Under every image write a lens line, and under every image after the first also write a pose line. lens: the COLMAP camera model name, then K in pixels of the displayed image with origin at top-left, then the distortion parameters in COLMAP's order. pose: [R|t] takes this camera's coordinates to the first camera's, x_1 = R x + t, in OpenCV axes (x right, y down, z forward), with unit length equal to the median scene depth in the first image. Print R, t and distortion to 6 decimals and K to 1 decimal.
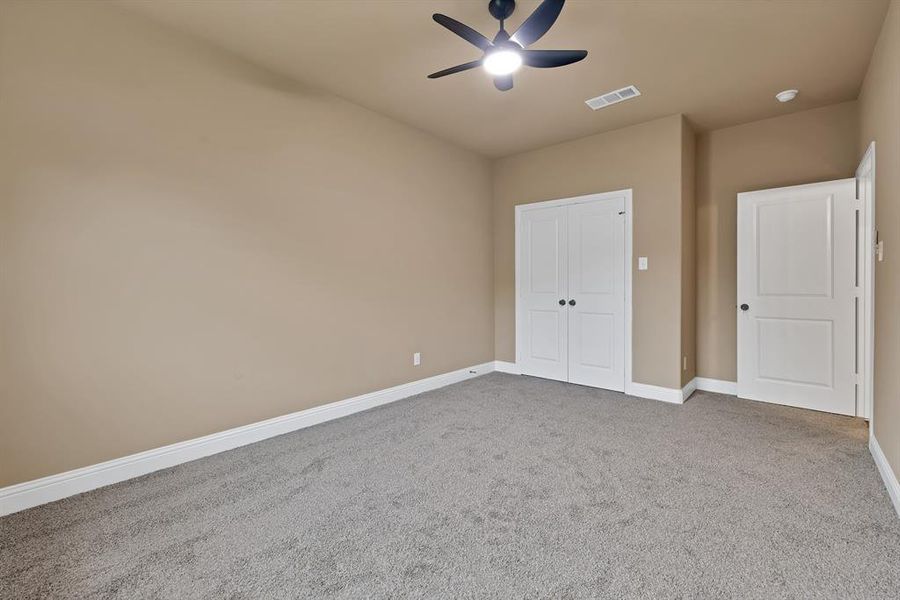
lens RADIAL K [[388.2, 0, 451.6], [0, 388.2, 295.2], [0, 0, 1]] dist [-0.000361, 0.000022]
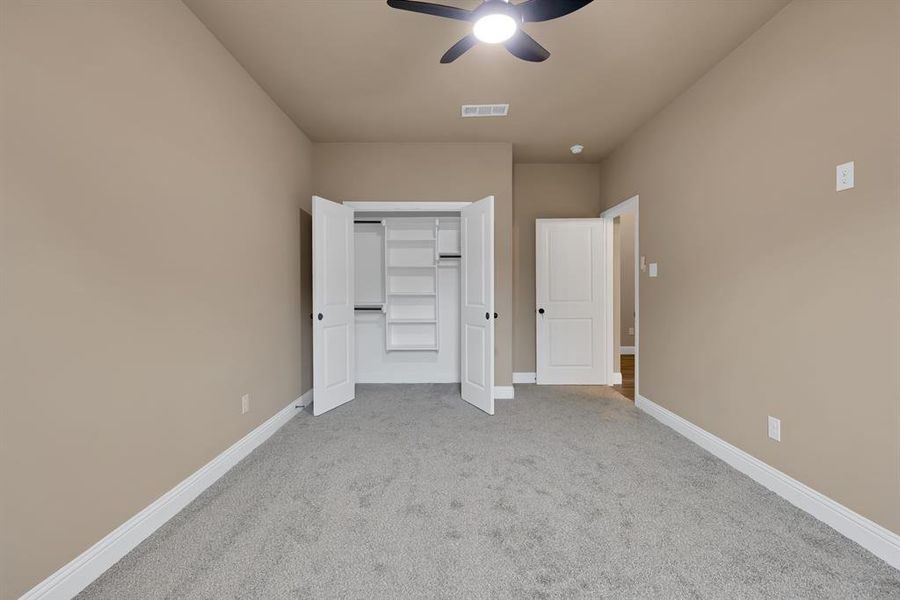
lens RADIAL K [[388.2, 0, 451.6], [0, 388.2, 295.2], [0, 0, 1]] dist [-0.000361, 0.000022]
pose [[0.750221, -0.007424, 0.661146, -0.335695], [0.025025, 0.999539, -0.017173, -0.006106], [-0.660714, 0.029429, 0.750061, 0.308183]]
